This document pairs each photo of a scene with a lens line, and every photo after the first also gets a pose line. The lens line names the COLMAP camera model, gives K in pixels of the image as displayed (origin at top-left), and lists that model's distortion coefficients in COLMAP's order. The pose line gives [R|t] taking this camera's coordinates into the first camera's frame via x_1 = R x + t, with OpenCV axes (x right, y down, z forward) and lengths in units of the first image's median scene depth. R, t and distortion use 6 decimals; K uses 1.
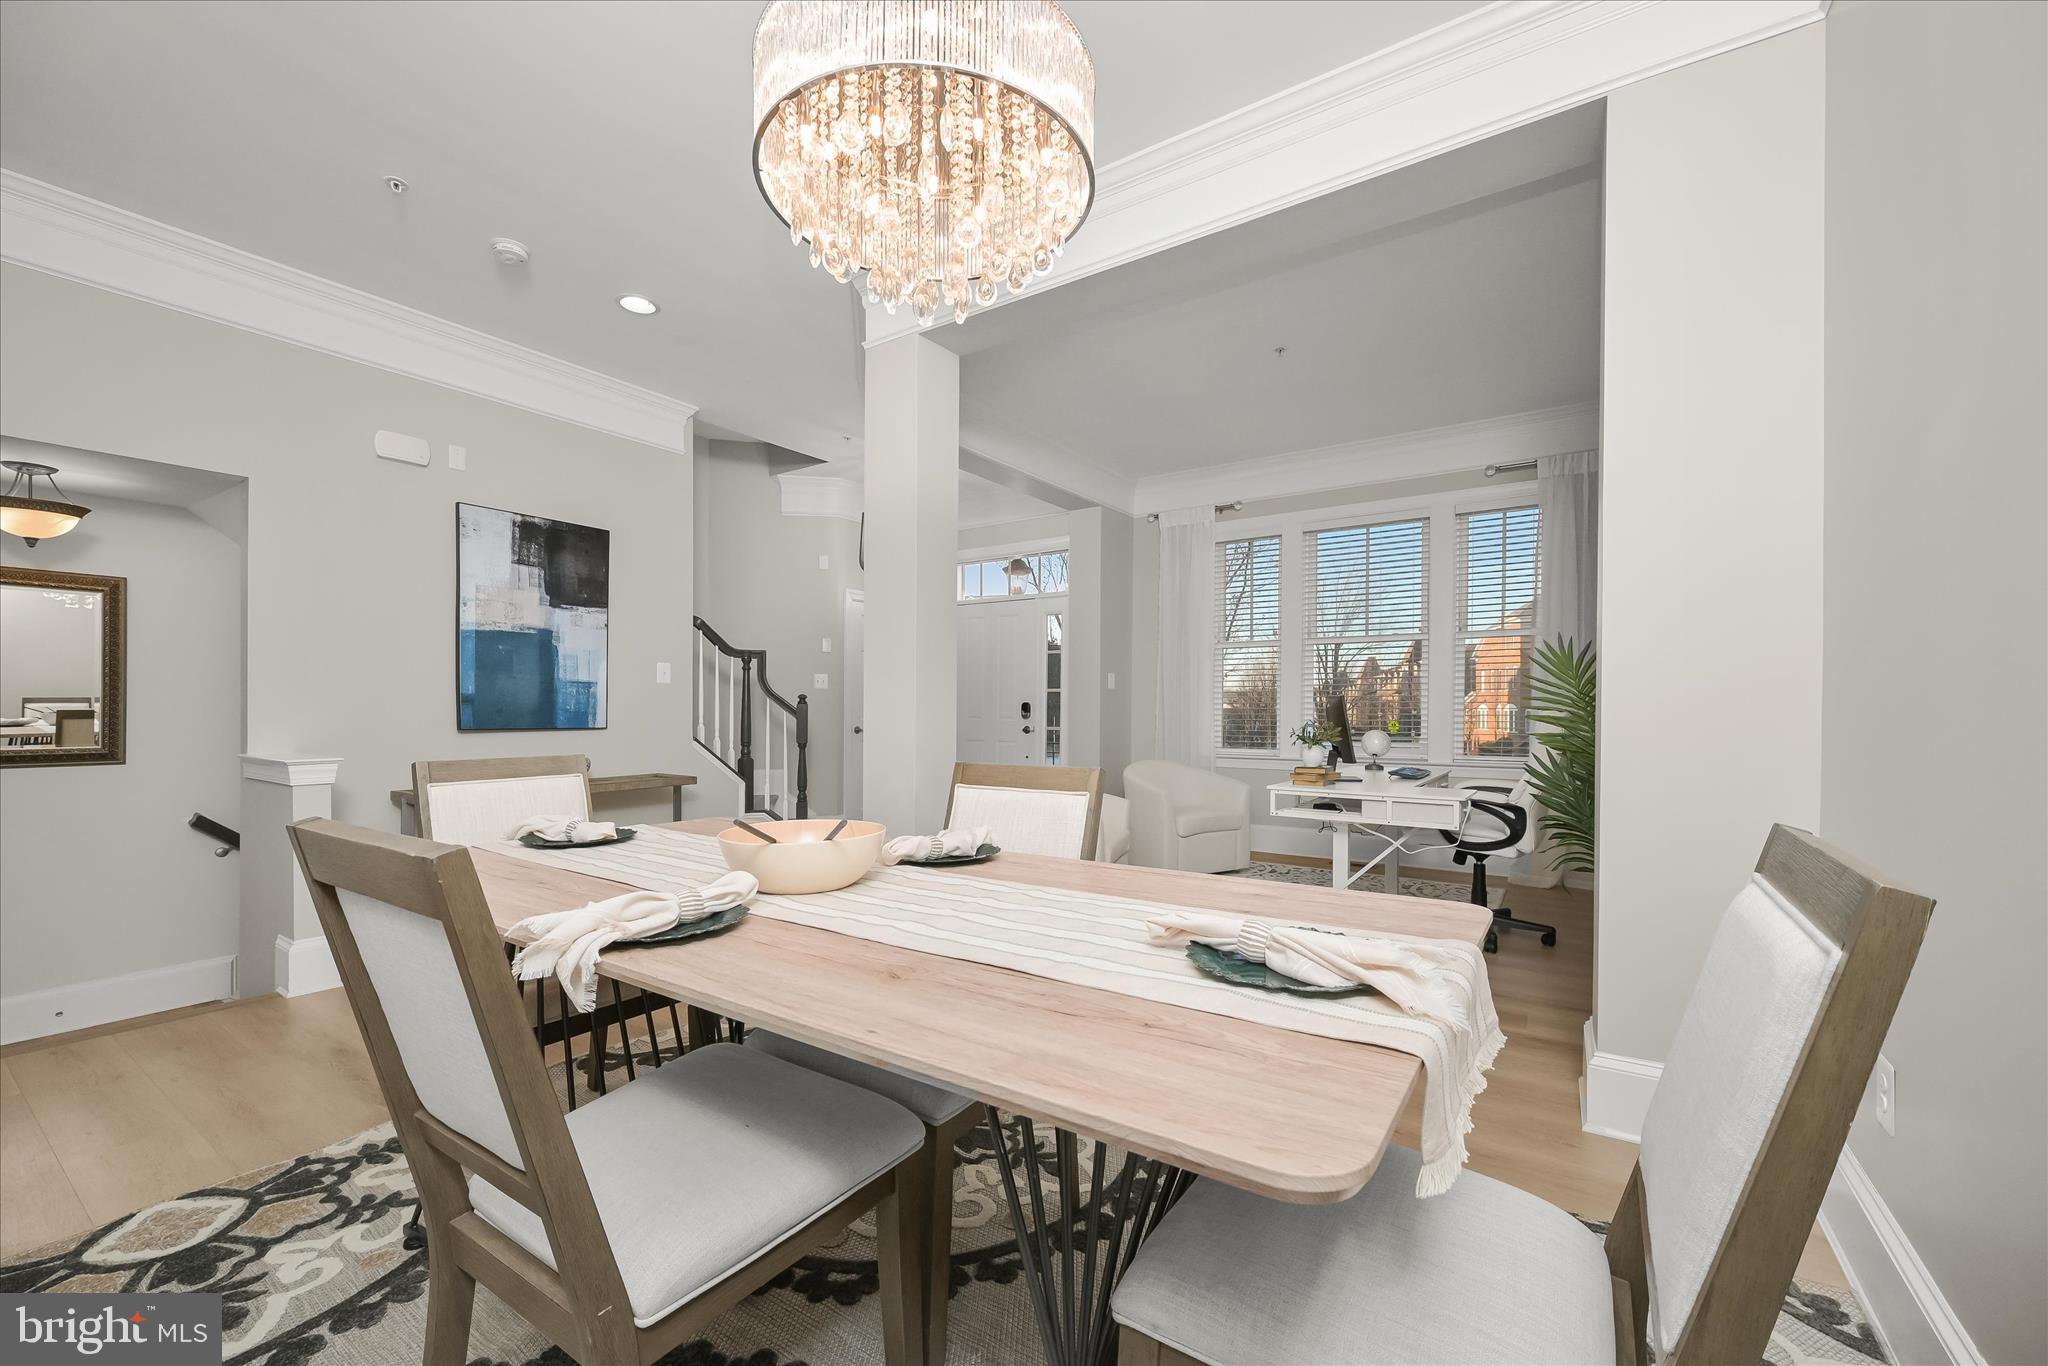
lens RADIAL K [[808.3, 0, 1029.9], [0, 808.3, 690.9], [0, 0, 1]] dist [-0.000969, -0.000191]
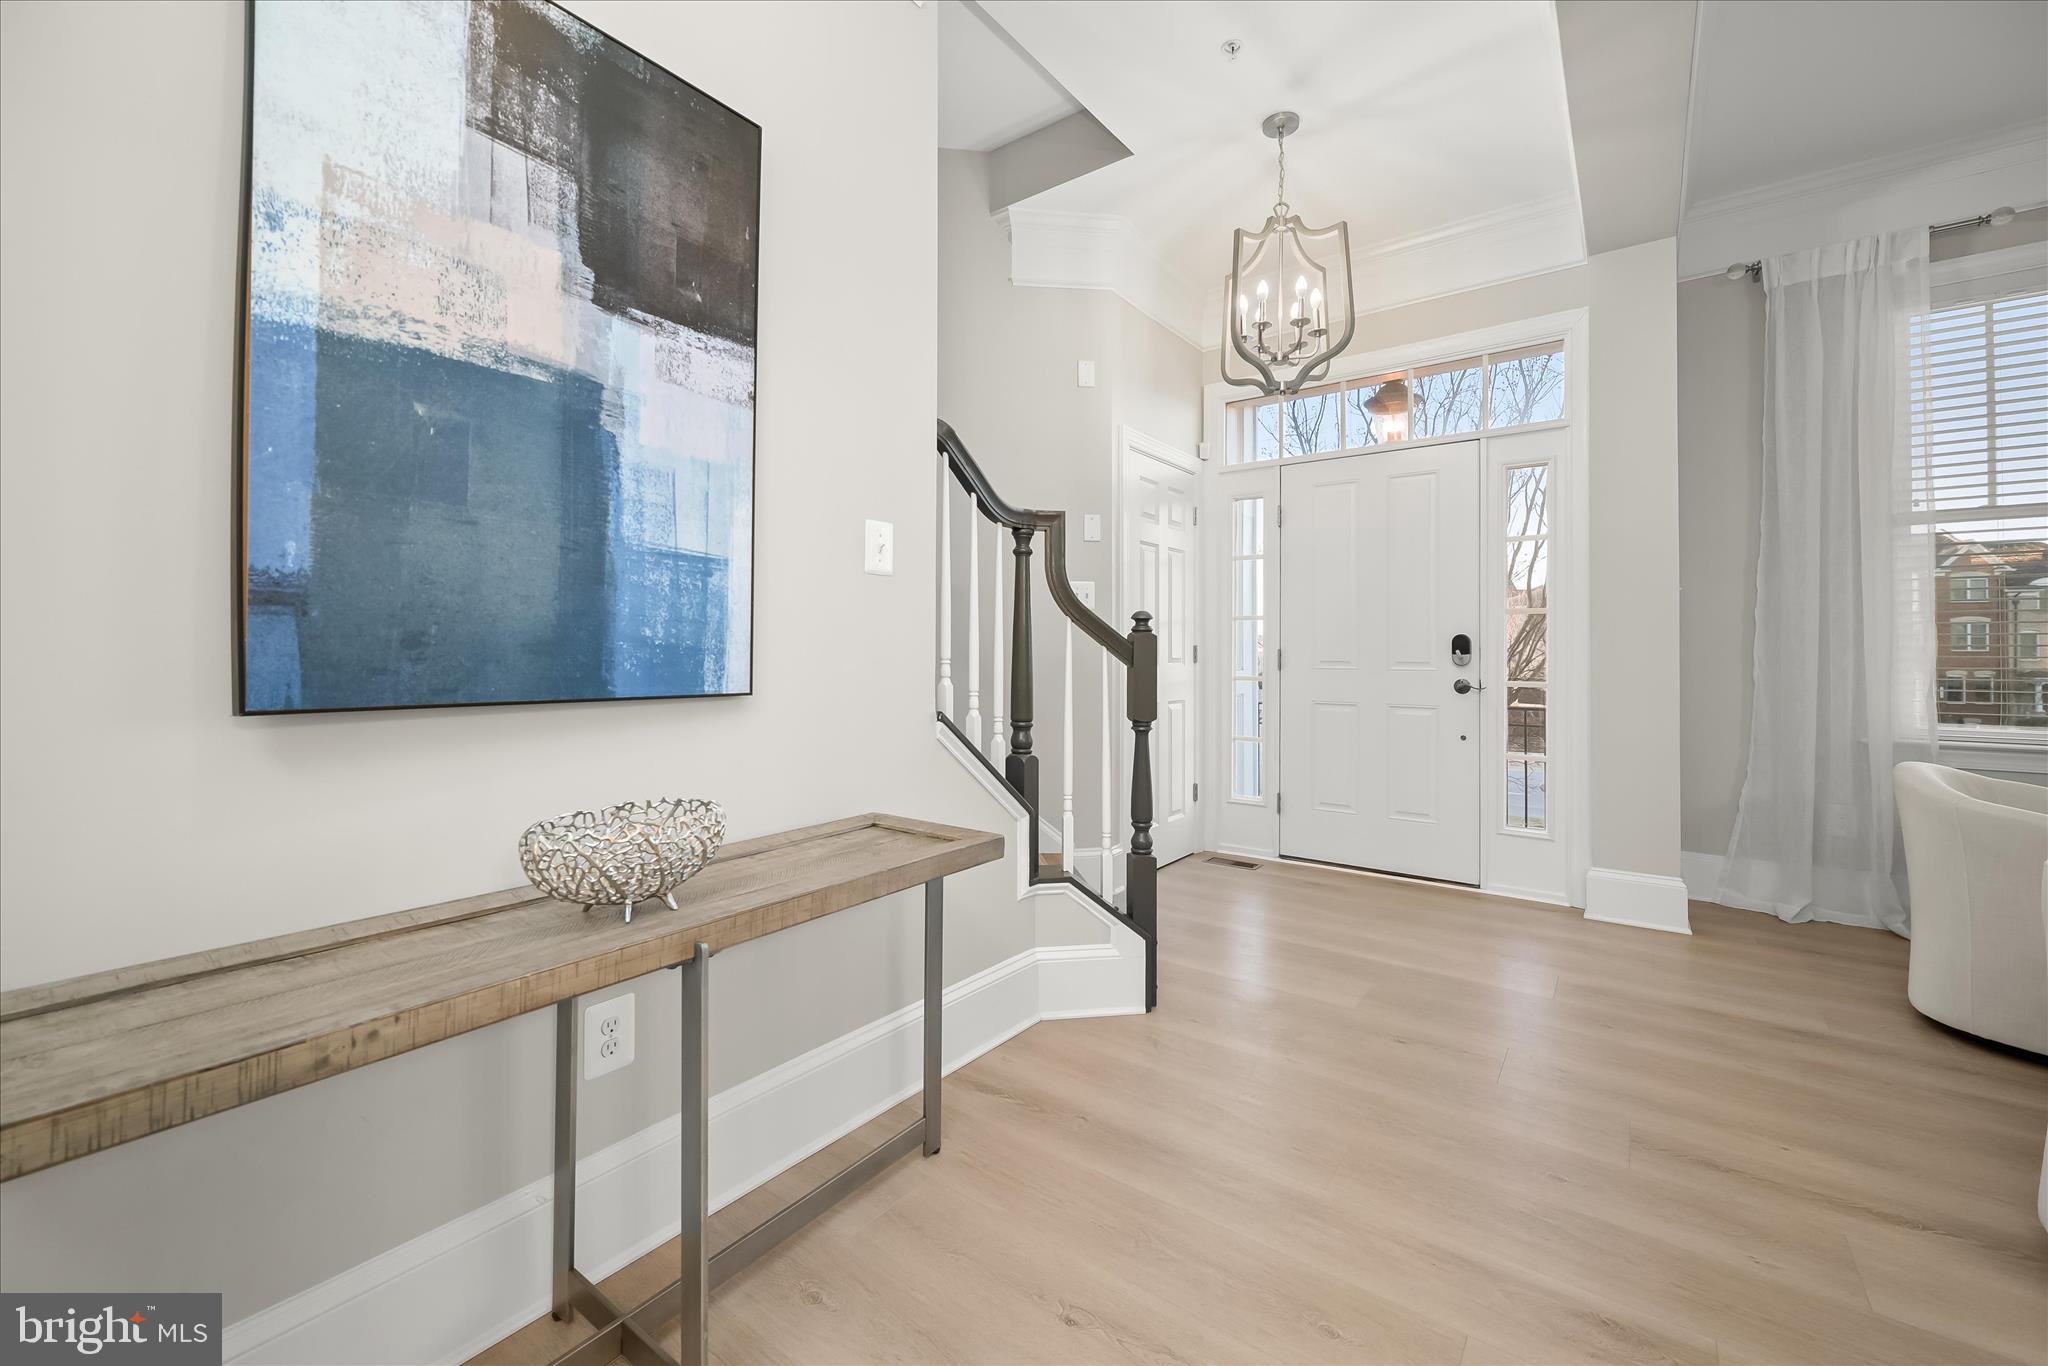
lens RADIAL K [[814.6, 0, 1005.7], [0, 814.6, 624.6], [0, 0, 1]] dist [0.001251, 0.000270]
pose [[0.997582, 0.001553, -0.069483, -0.400378], [-0.002312, 0.999939, -0.010841, 0.020347], [0.069462, 0.010976, 0.997524, 0.676003]]
